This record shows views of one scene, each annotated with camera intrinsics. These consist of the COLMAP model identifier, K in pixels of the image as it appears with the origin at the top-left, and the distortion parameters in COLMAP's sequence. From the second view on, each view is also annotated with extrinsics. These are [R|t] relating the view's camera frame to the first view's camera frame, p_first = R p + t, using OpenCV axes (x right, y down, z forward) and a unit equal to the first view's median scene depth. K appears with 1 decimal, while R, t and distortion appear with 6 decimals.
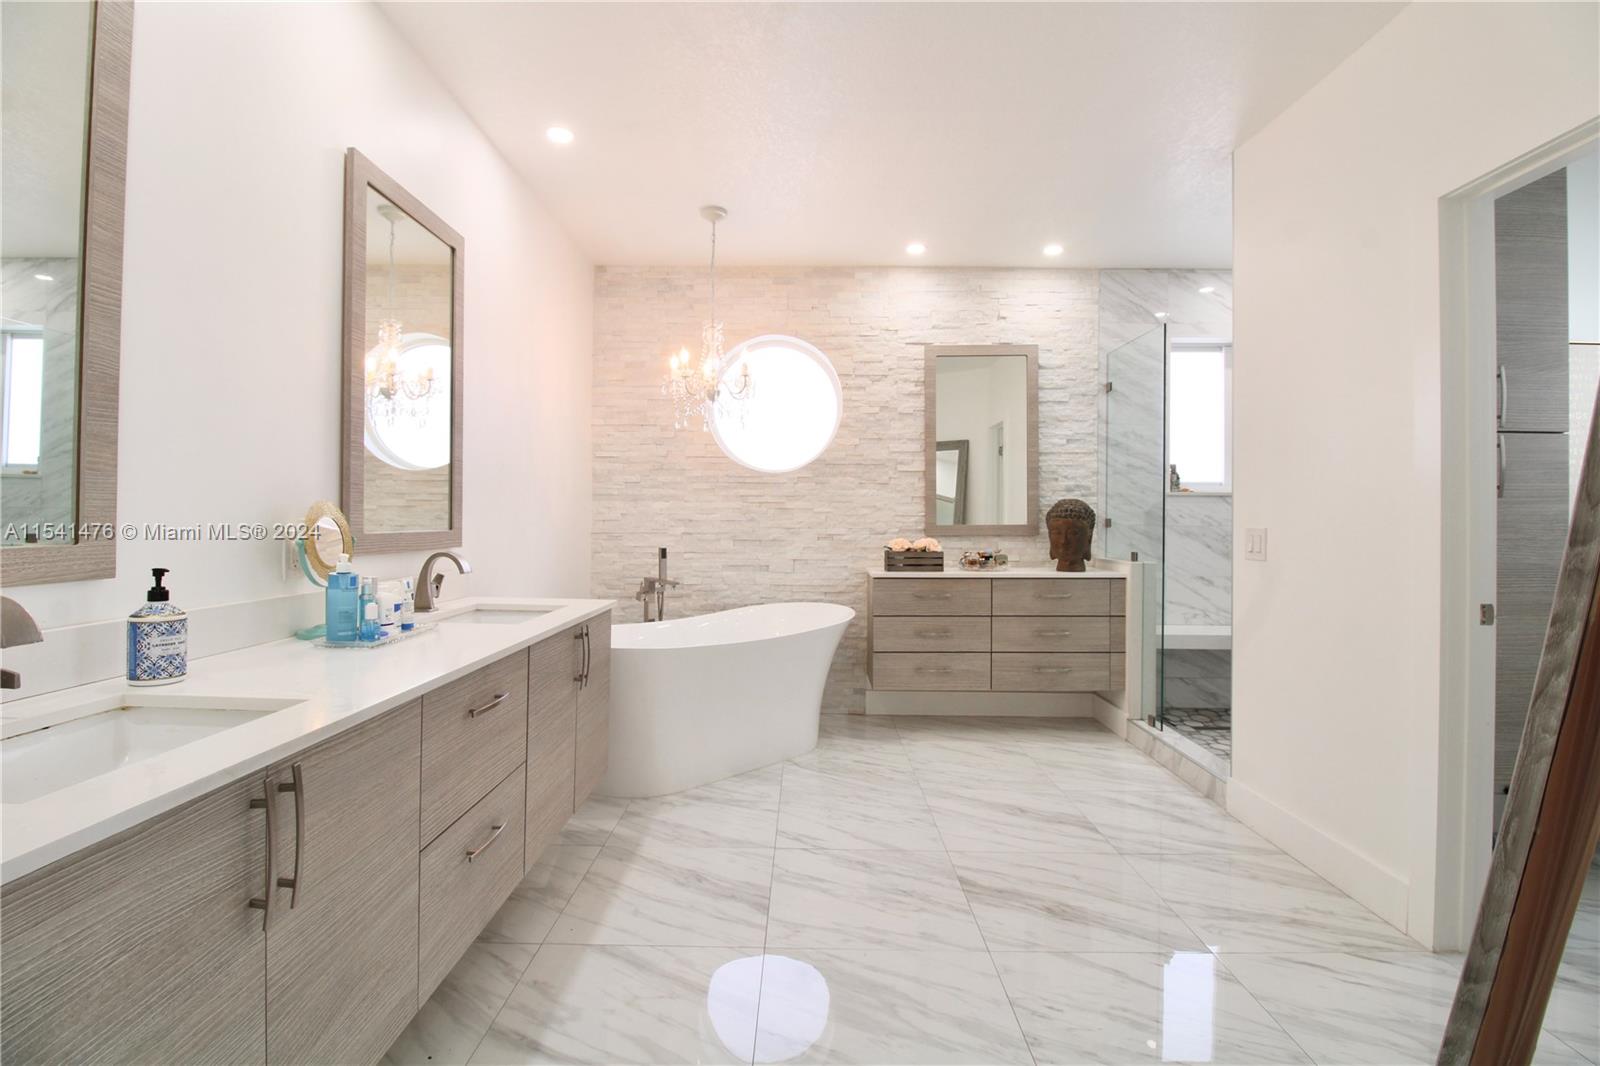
lens RADIAL K [[742.8, 0, 806.4], [0, 742.8, 519.1], [0, 0, 1]] dist [-0.004476, -0.013276]
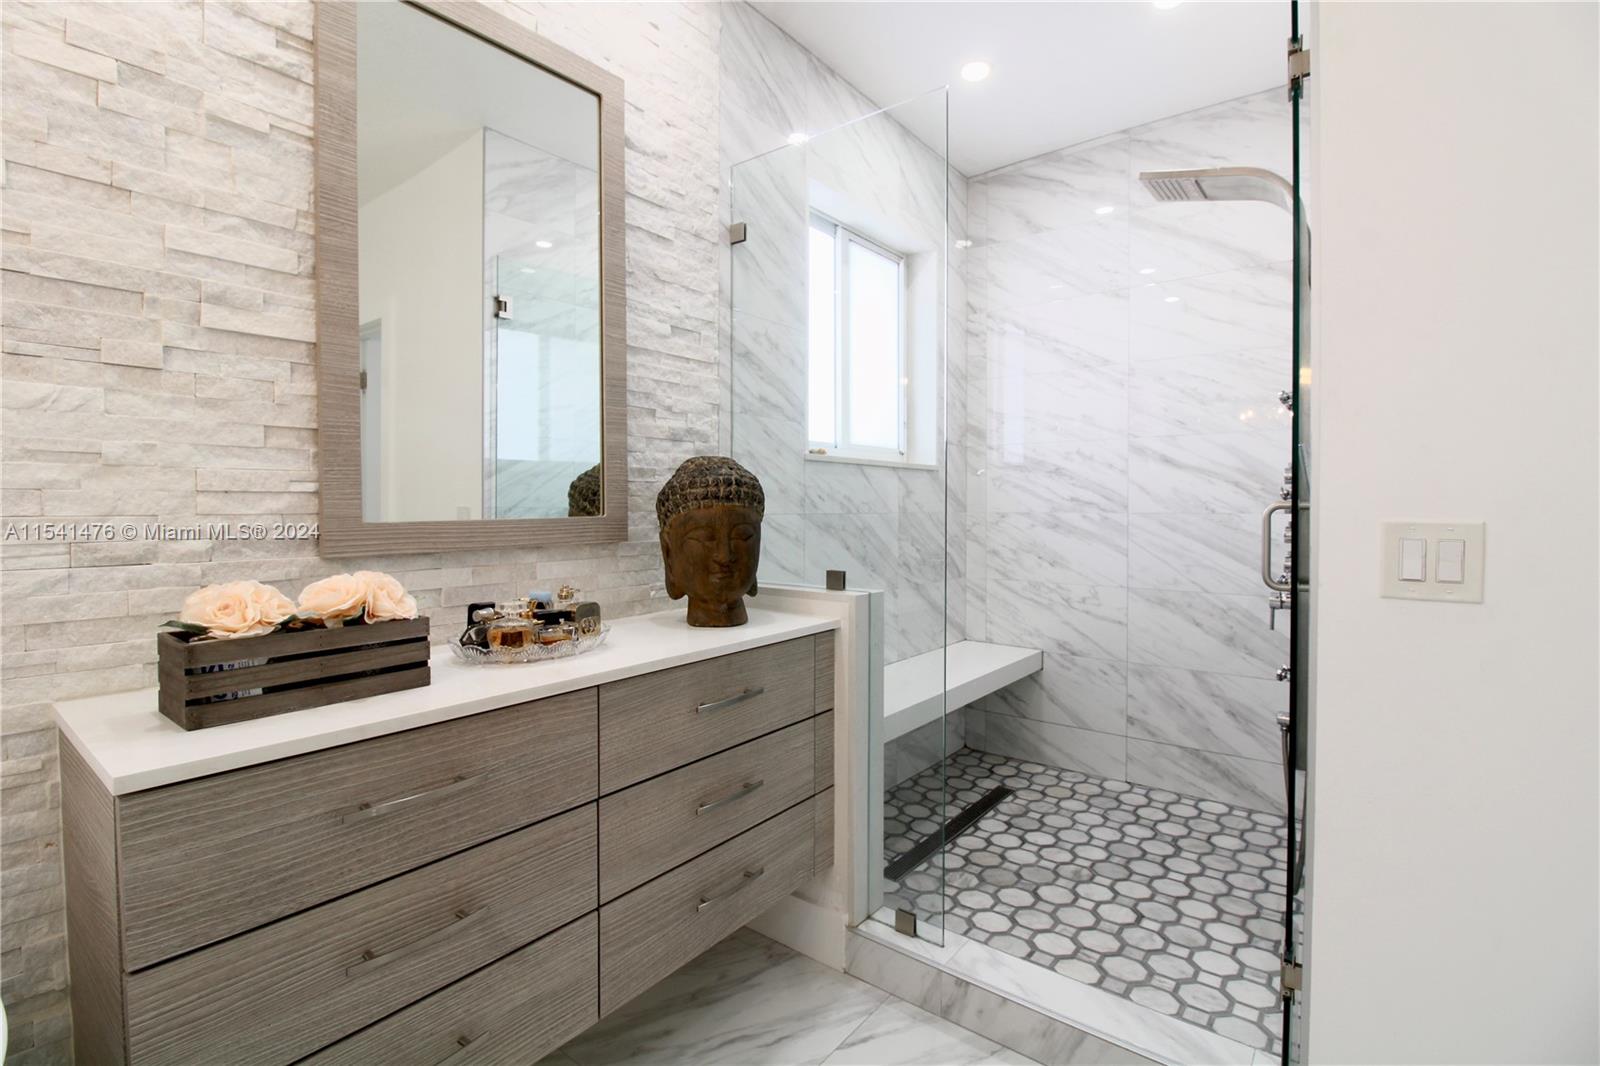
lens RADIAL K [[742.8, 0, 806.4], [0, 742.8, 519.1], [0, 0, 1]] dist [-0.004476, -0.013276]
pose [[0.613437, -0.018713, 0.789522, 0.046167], [0.002830, 0.999765, 0.021497, 0.000236], [-0.789739, -0.010953, 0.613346, 0.678355]]
